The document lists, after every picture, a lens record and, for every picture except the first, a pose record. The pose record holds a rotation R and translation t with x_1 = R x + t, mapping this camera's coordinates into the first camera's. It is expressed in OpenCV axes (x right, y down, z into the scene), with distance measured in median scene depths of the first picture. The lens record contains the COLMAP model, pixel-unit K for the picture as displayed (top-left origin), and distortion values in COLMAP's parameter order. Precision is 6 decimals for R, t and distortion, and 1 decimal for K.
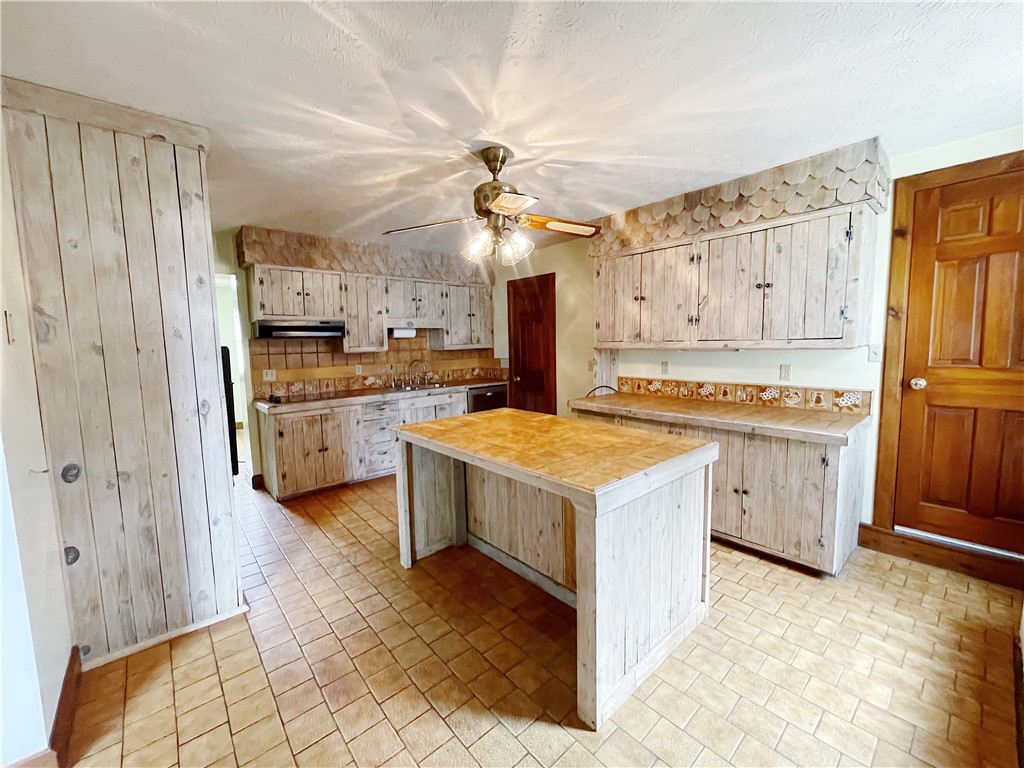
lens RADIAL K [[412.5, 0, 504.6], [0, 412.5, 384.1], [0, 0, 1]] dist [-0.003951, 0.001671]
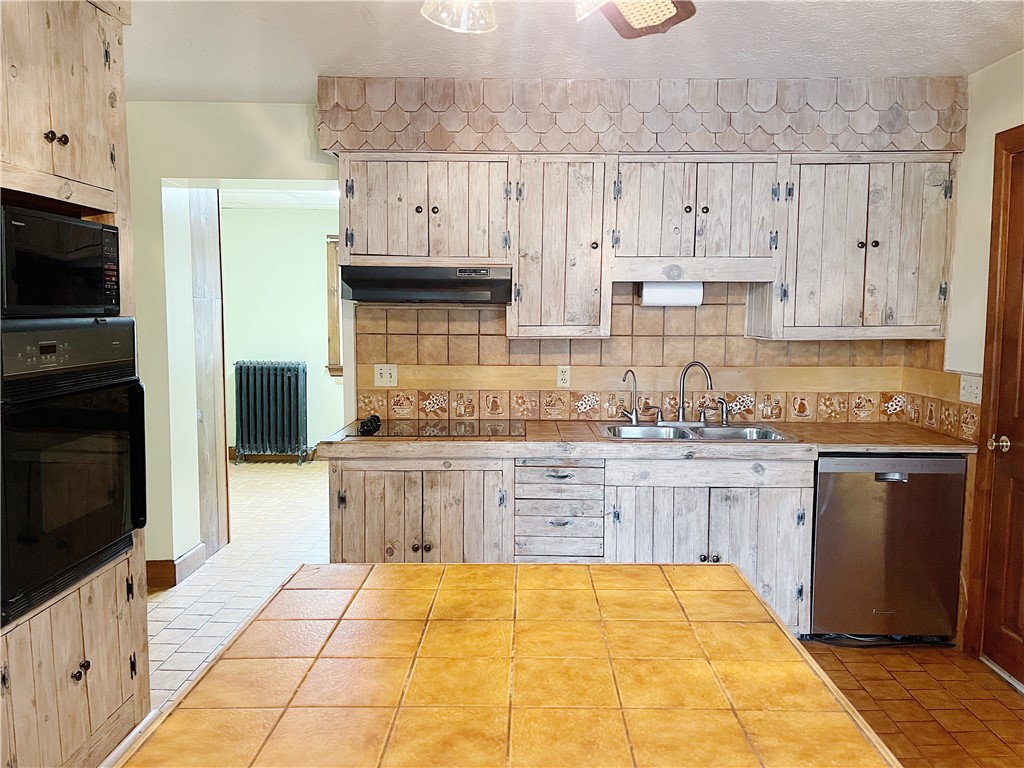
lens RADIAL K [[776.3, 0, 519.1], [0, 776.3, 387.5], [0, 0, 1]] dist [0.071052, -0.078174]
pose [[0.751658, 0.088462, -0.653594, 0.175277], [-0.088411, 0.995535, 0.033067, -0.051431], [0.653601, 0.032930, 0.756123, 0.372260]]
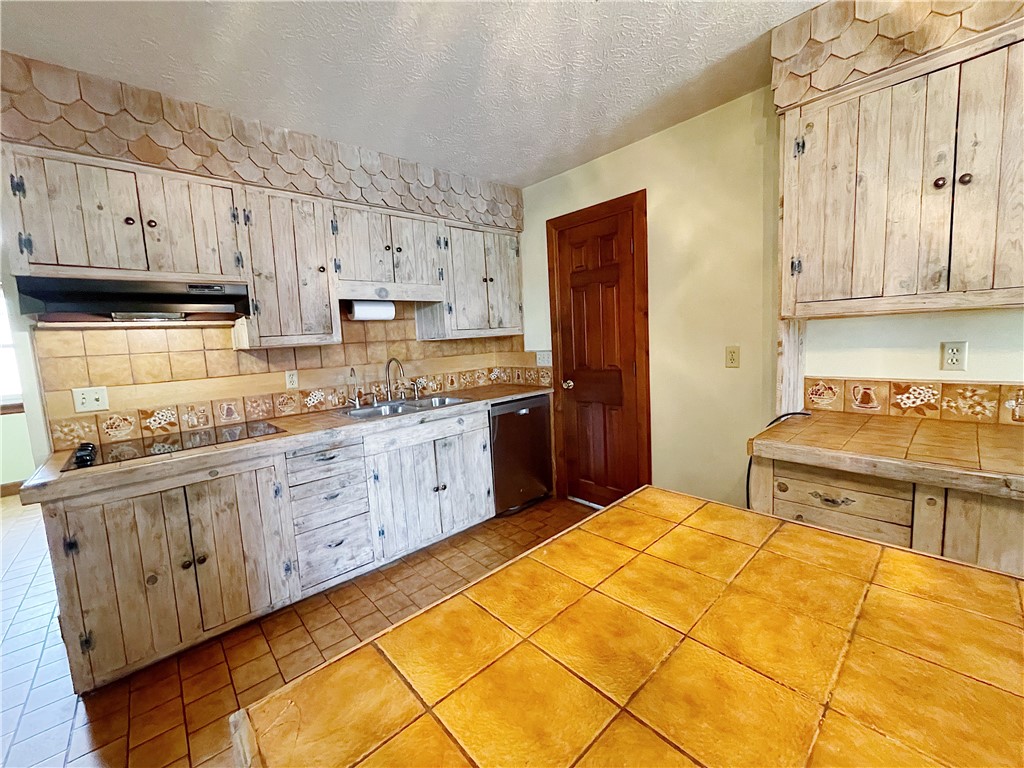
lens RADIAL K [[412.5, 0, 502.2], [0, 412.5, 382.2], [0, 0, 1]] dist [-0.003951, 0.001671]
pose [[0.999232, -0.035036, 0.017544, -0.092788], [0.034951, 0.999376, 0.005152, -0.026920], [-0.017713, -0.004535, 0.999833, 0.492977]]
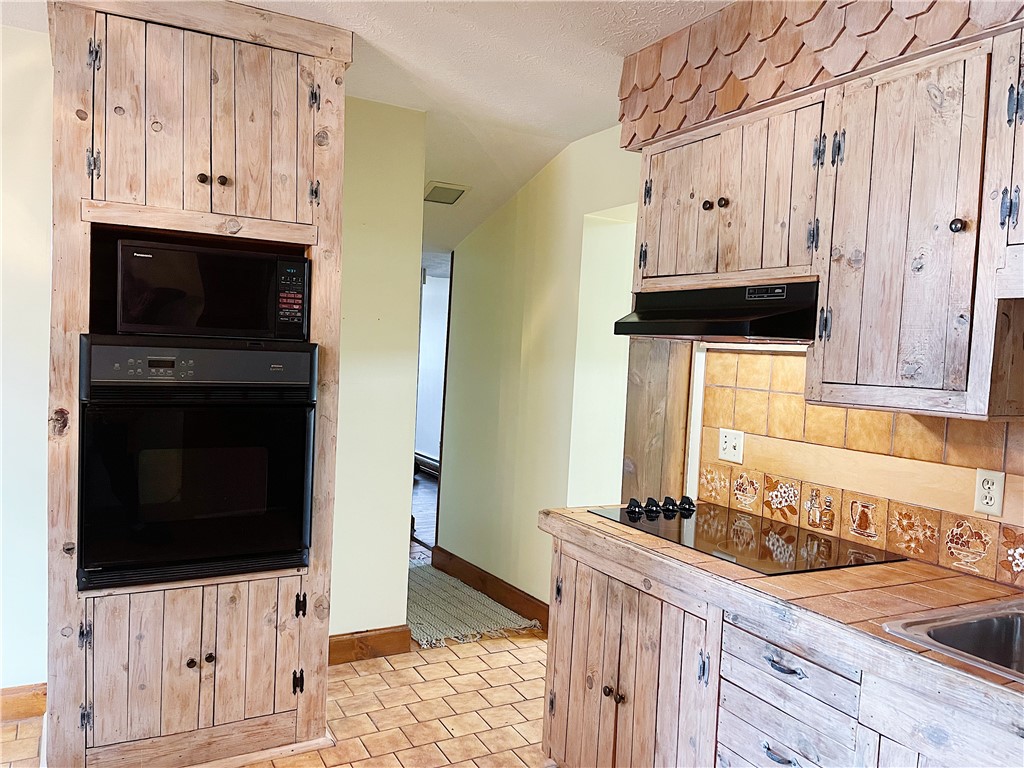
lens RADIAL K [[776.3, 0, 510.2], [0, 776.3, 390.7], [0, 0, 1]] dist [0.071052, -0.078174]
pose [[-0.200687, 0.063428, -0.977600, 0.129753], [-0.143237, 0.985278, 0.093330, -0.102422], [0.969127, 0.158759, -0.188647, 0.908448]]
